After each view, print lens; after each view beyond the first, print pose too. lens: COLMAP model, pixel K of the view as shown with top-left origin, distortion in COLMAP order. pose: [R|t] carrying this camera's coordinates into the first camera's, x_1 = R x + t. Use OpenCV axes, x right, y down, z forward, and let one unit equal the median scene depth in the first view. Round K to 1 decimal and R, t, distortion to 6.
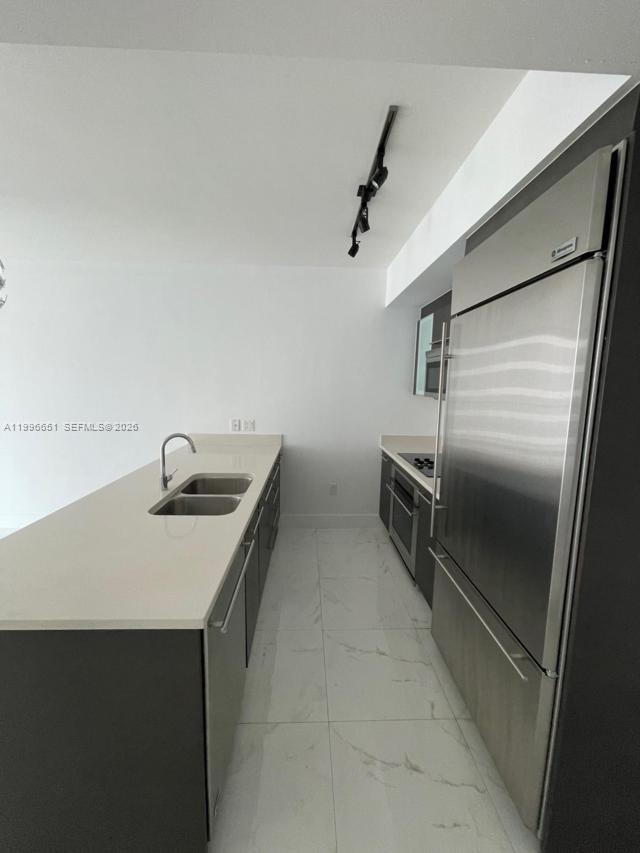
lens RADIAL K [[344.6, 0, 319.7], [0, 344.6, 427.5], [0, 0, 1]] dist [0.000016, 0.000000]
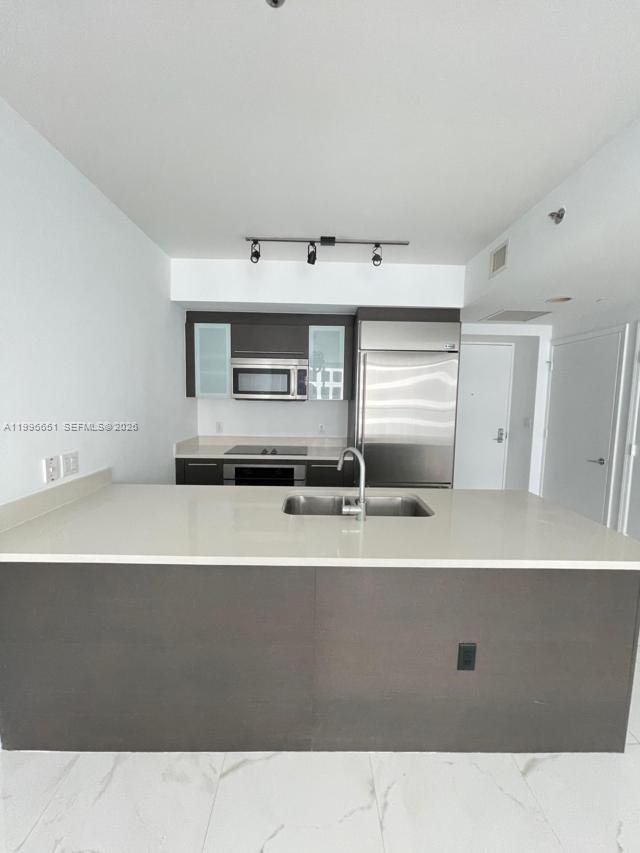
lens RADIAL K [[344.6, 0, 319.8], [0, 344.6, 427.6], [0, 0, 1]] dist [0.000016, 0.000000]
pose [[0.021200, -0.104954, 0.994251, -0.697141], [0.111102, 0.988562, 0.101985, -0.069524], [-0.993583, 0.108301, 0.032618, 0.613550]]
